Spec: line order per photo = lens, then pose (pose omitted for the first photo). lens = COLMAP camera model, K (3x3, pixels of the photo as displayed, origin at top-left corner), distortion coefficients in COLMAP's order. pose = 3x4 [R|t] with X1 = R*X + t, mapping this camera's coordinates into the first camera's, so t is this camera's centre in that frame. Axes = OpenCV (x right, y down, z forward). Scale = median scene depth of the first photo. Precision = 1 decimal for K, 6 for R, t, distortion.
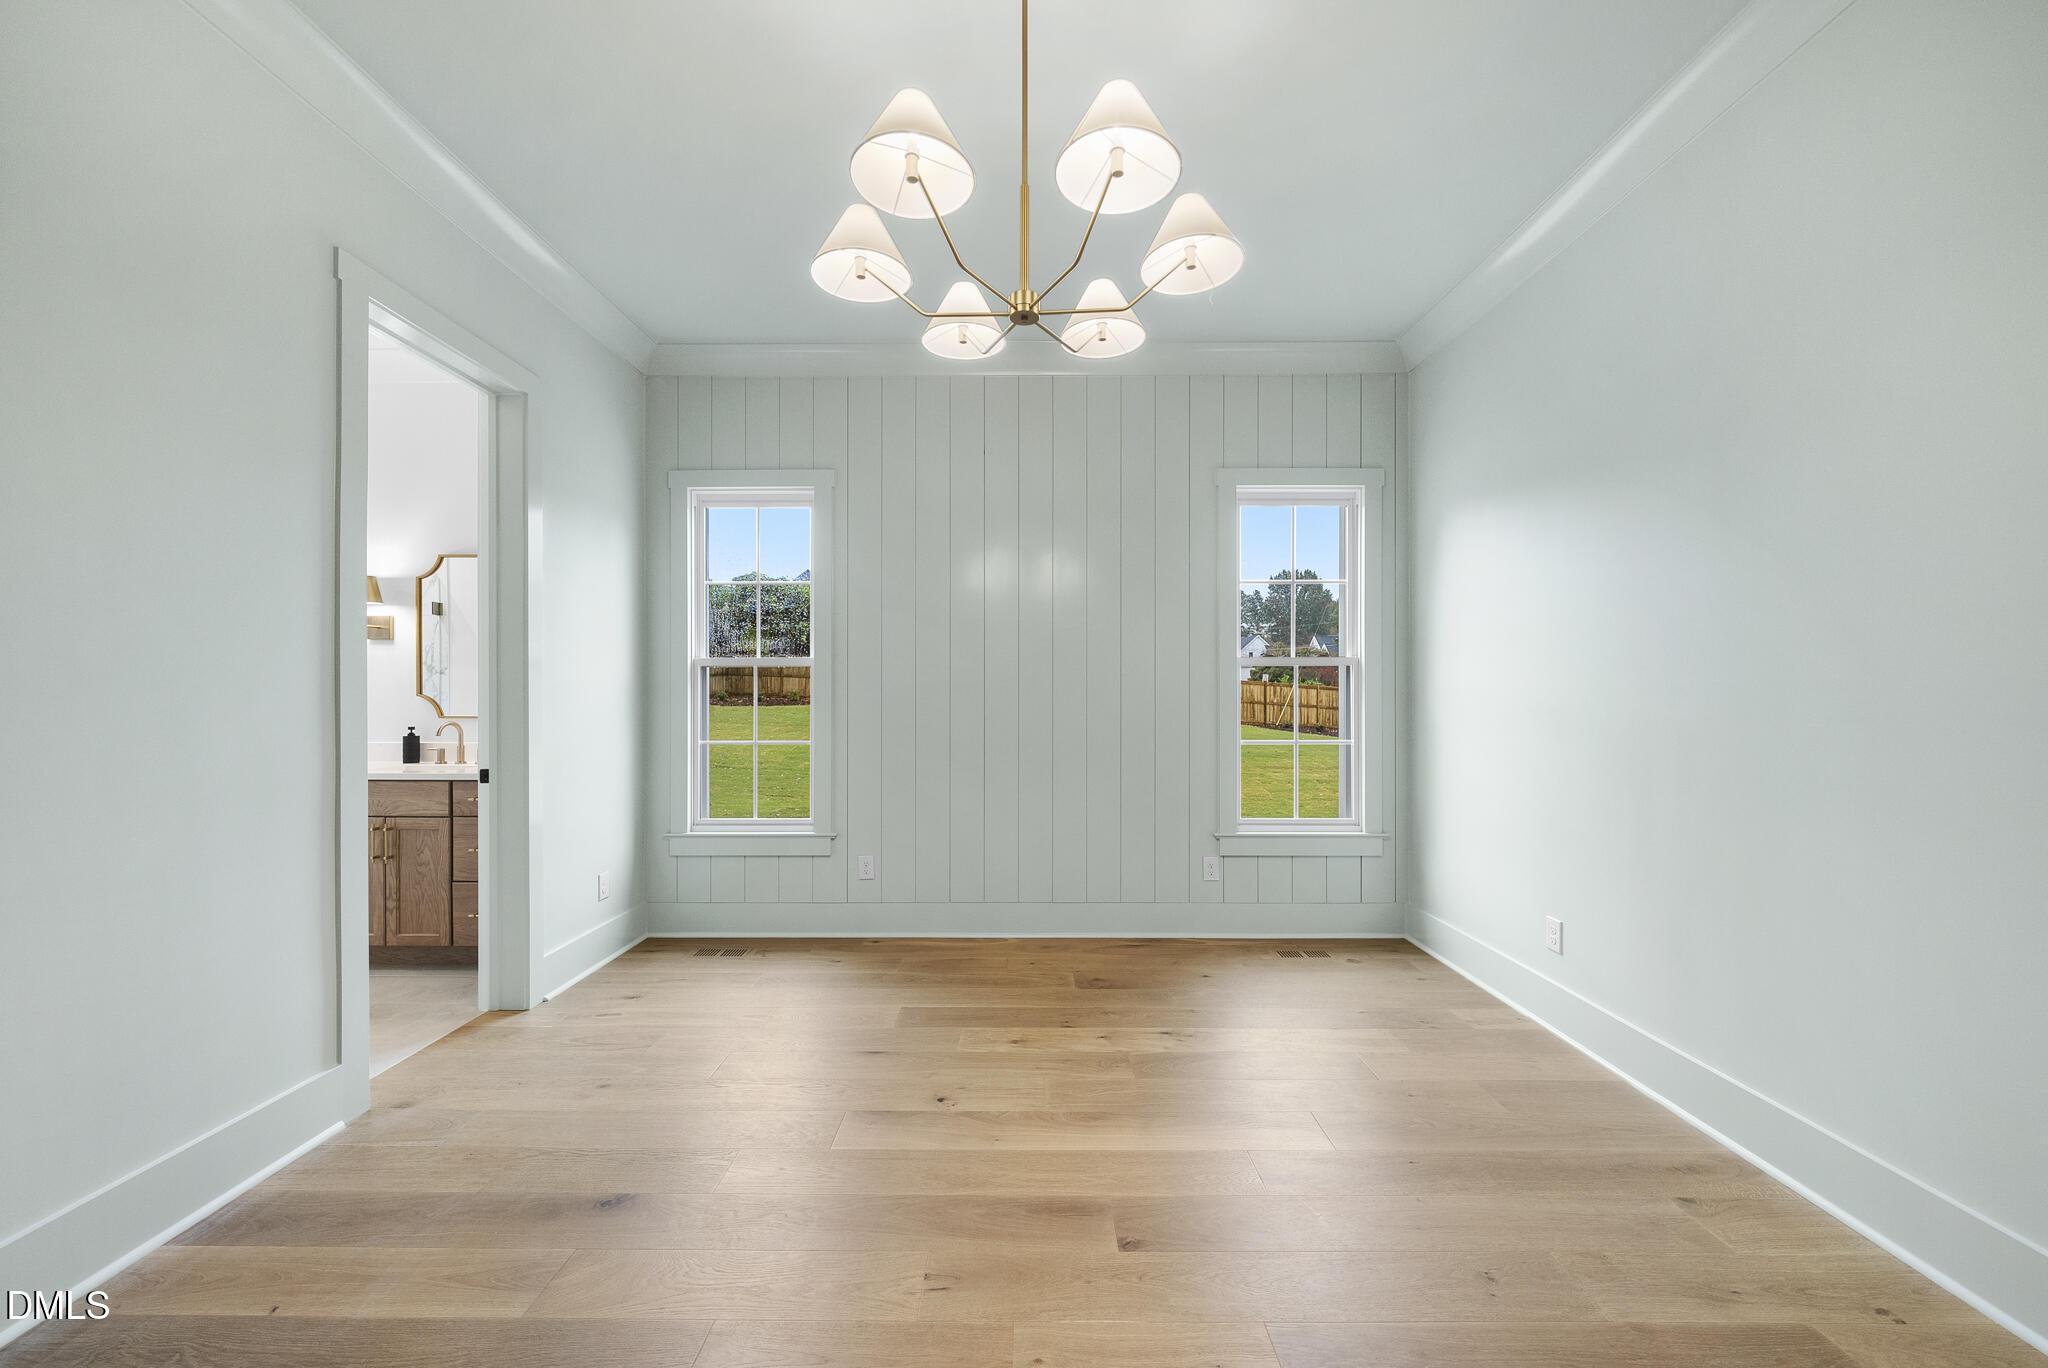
lens RADIAL K [[751.7, 0, 1024.0], [0, 751.7, 684.0], [0, 0, 1]] dist [-0.002132, -0.000325]
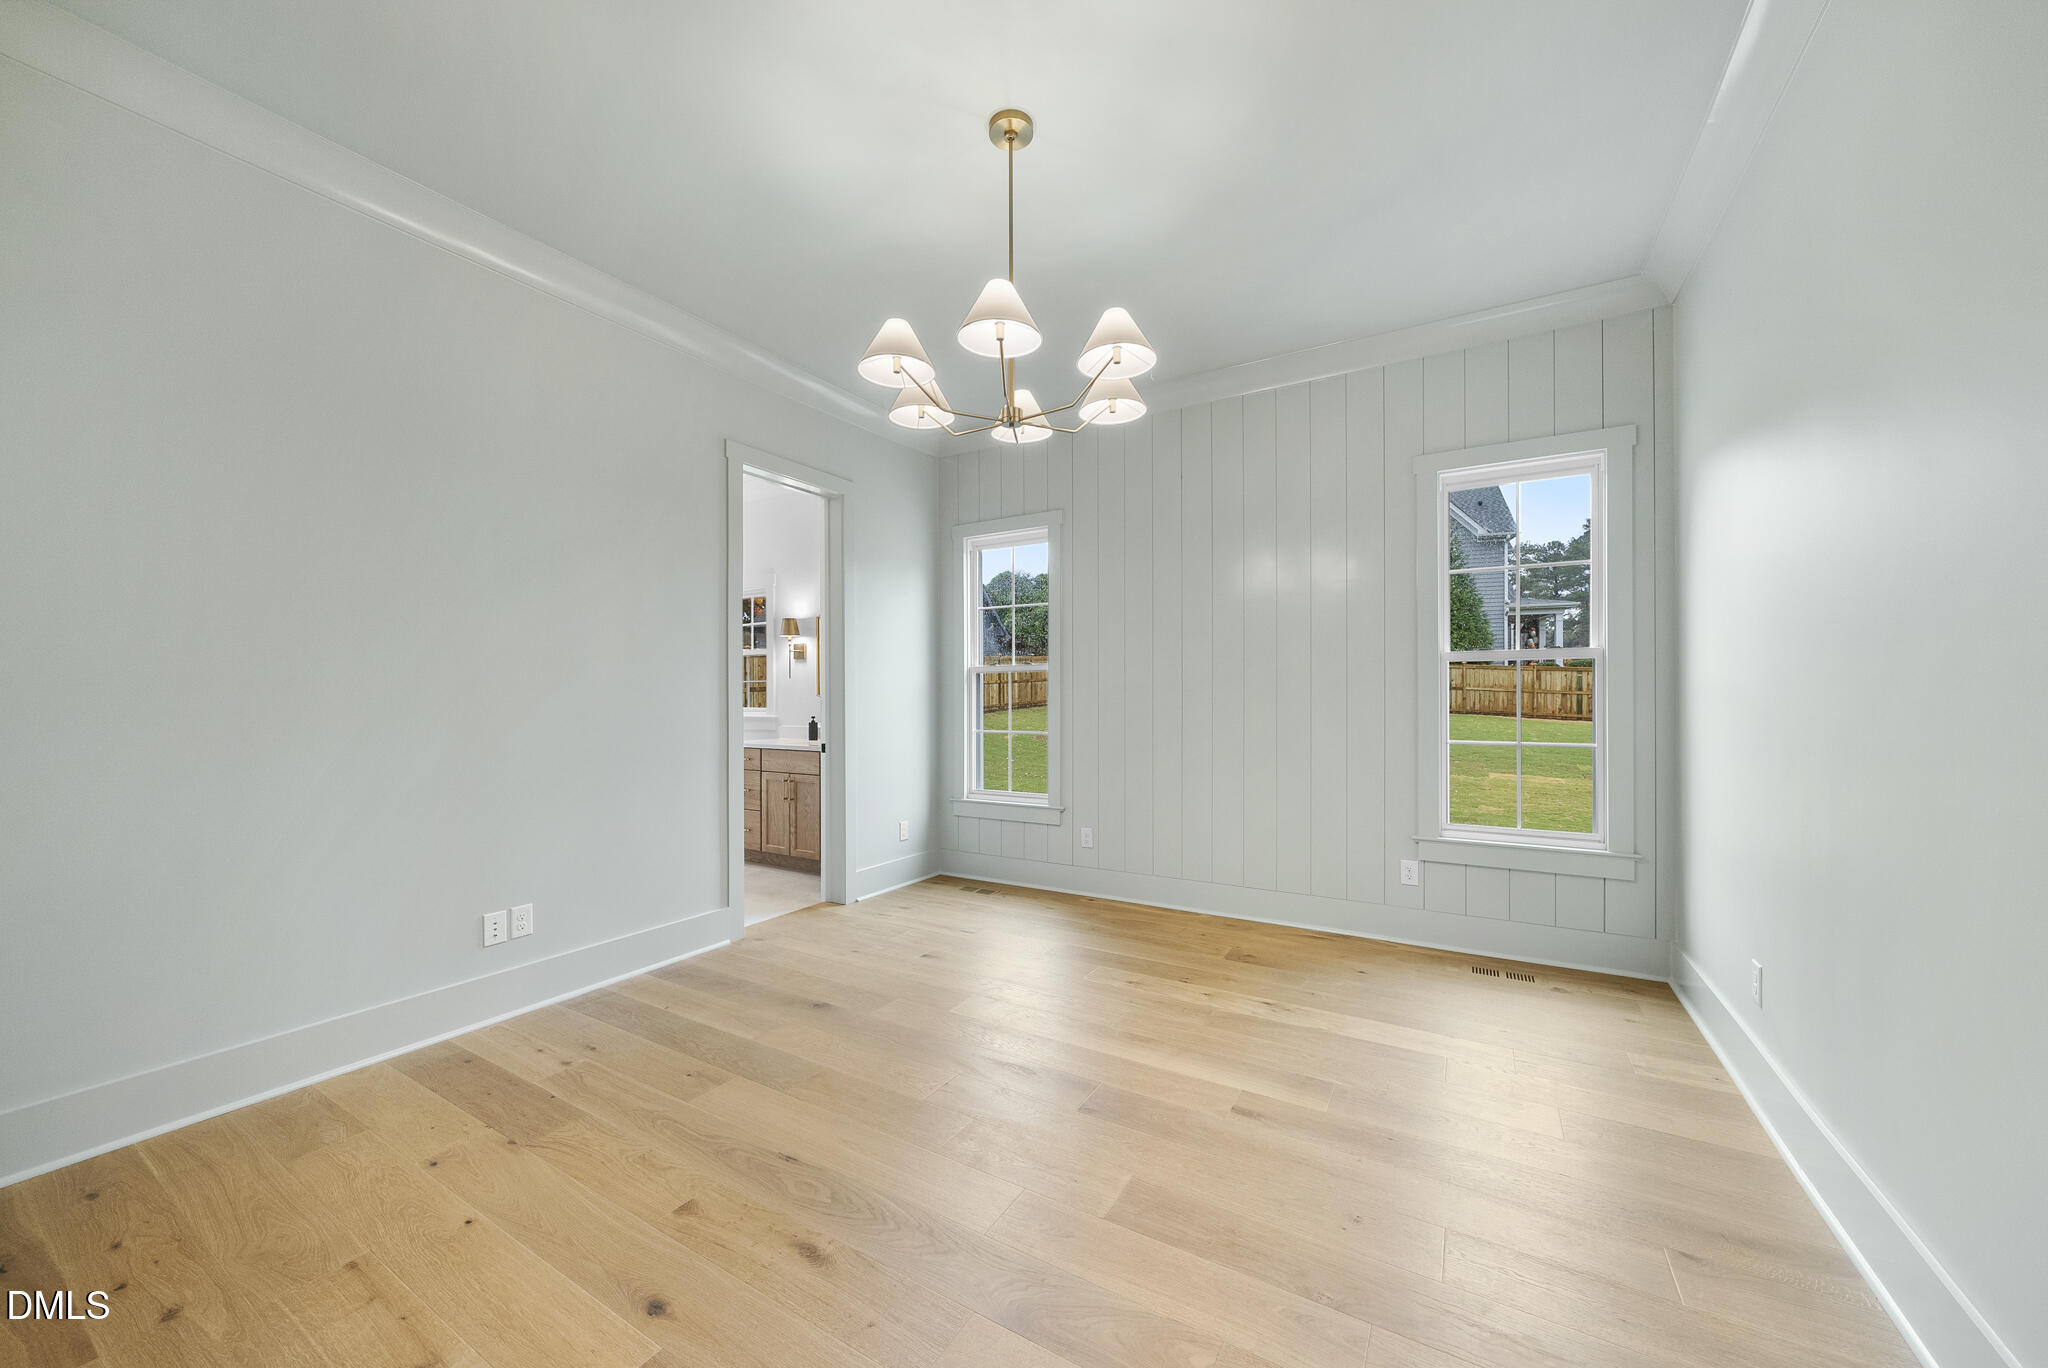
lens RADIAL K [[751.7, 0, 1024.0], [0, 751.7, 684.0], [0, 0, 1]] dist [-0.002132, -0.000325]
pose [[0.859262, -0.010749, -0.511422, 0.343399], [0.011672, 0.999931, -0.001407, -0.001538], [0.511402, -0.004760, 0.859328, -0.089087]]
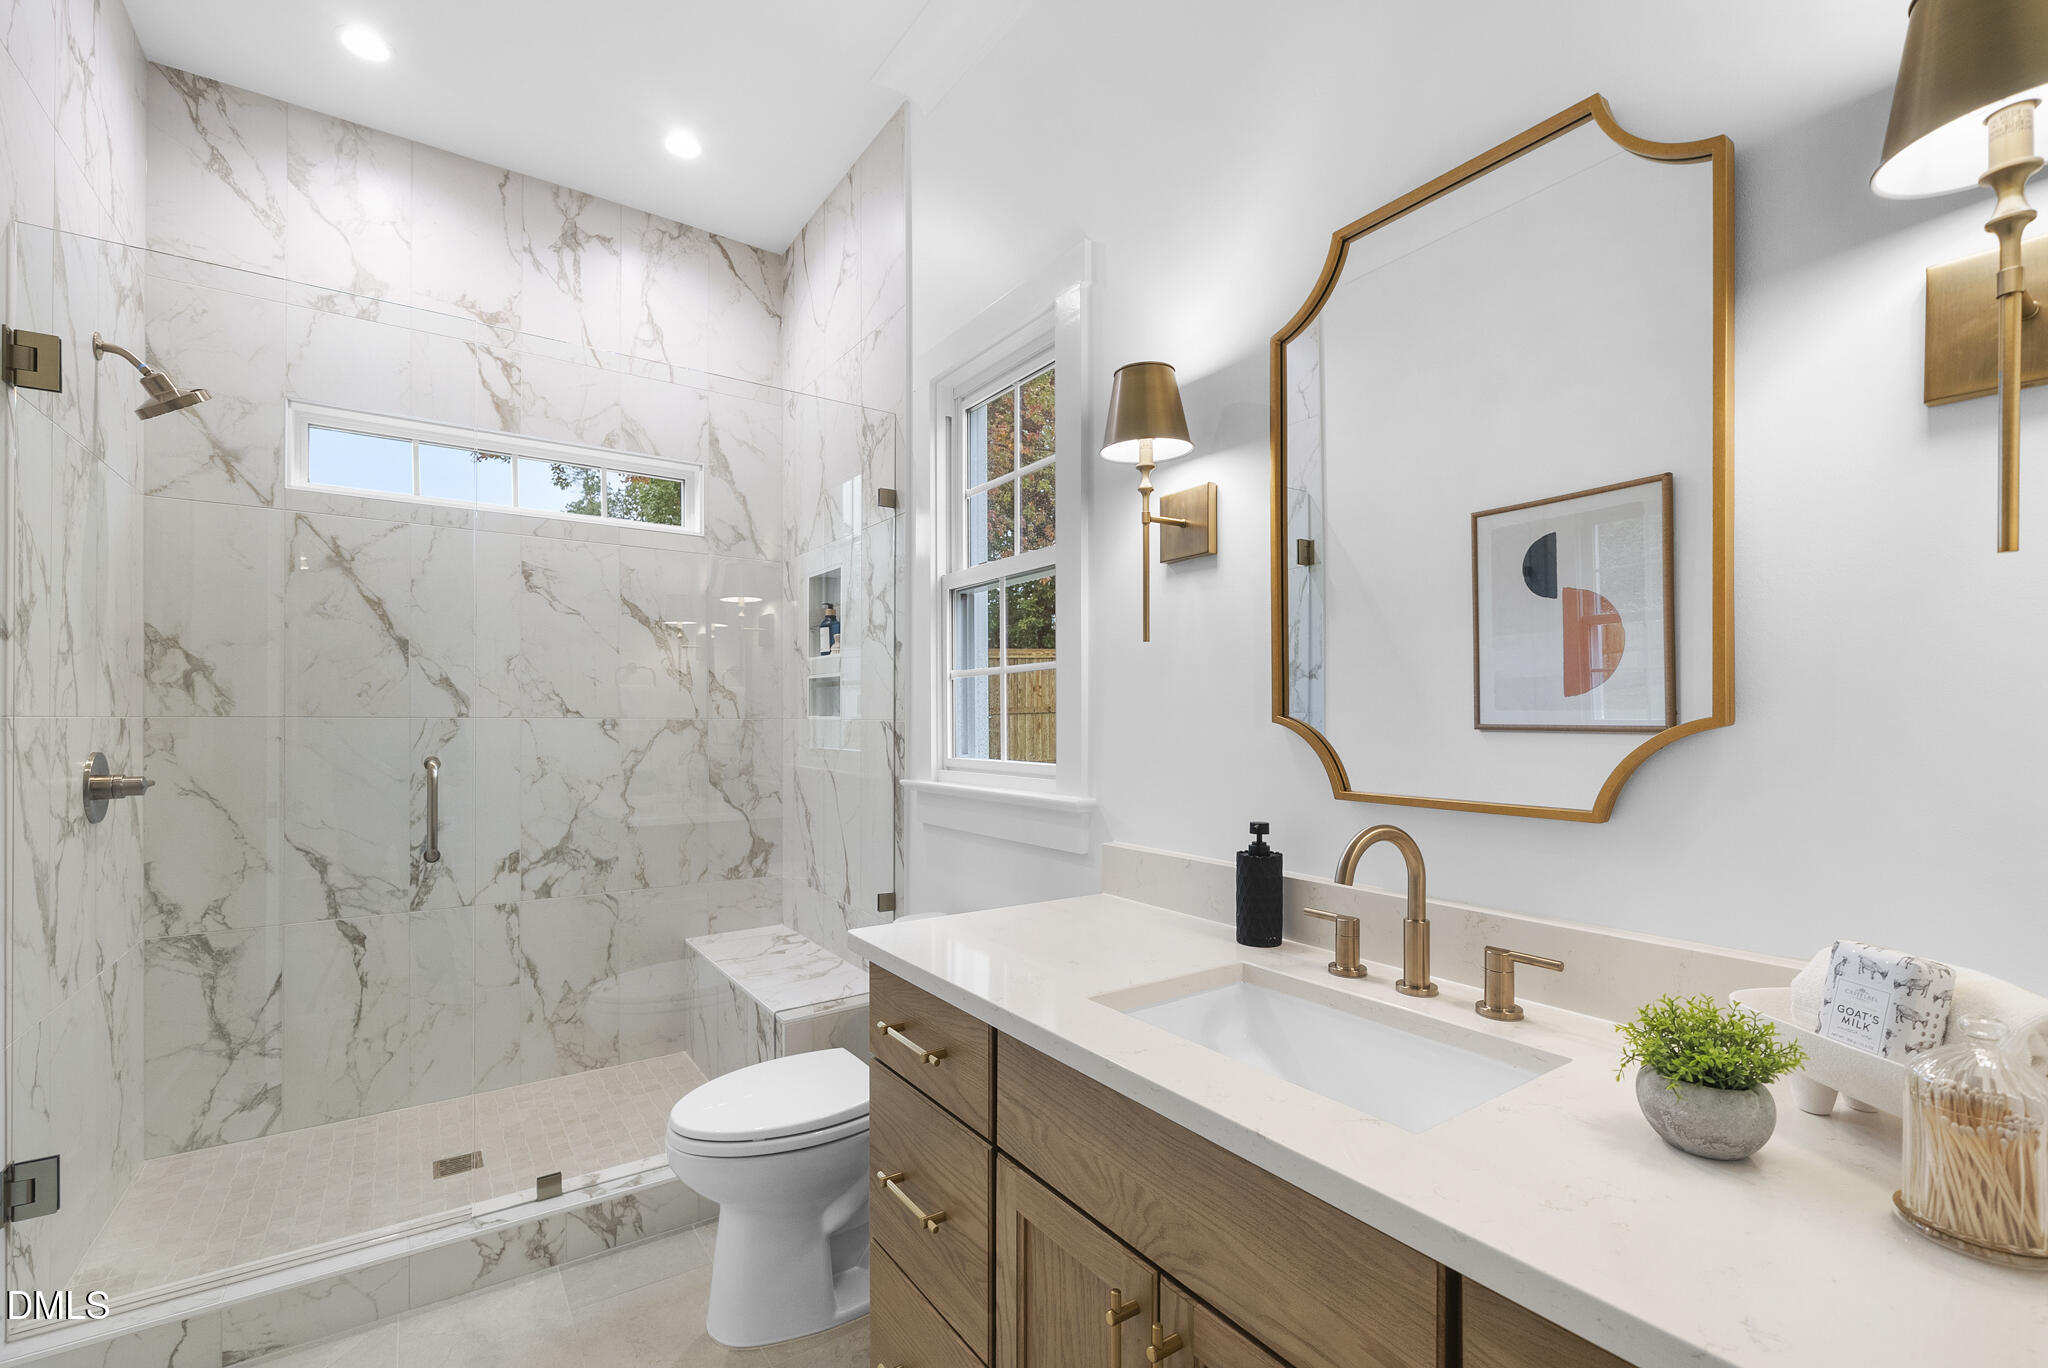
lens RADIAL K [[929.3, 0, 1019.8], [0, 929.3, 705.9], [0, 0, 1]] dist [-0.000818, -0.000056]
pose [[0.582837, -0.004409, -0.812577, -0.599096], [0.004574, 0.999987, -0.002145, 0.010925], [0.812576, -0.002467, 0.582850, 0.741679]]
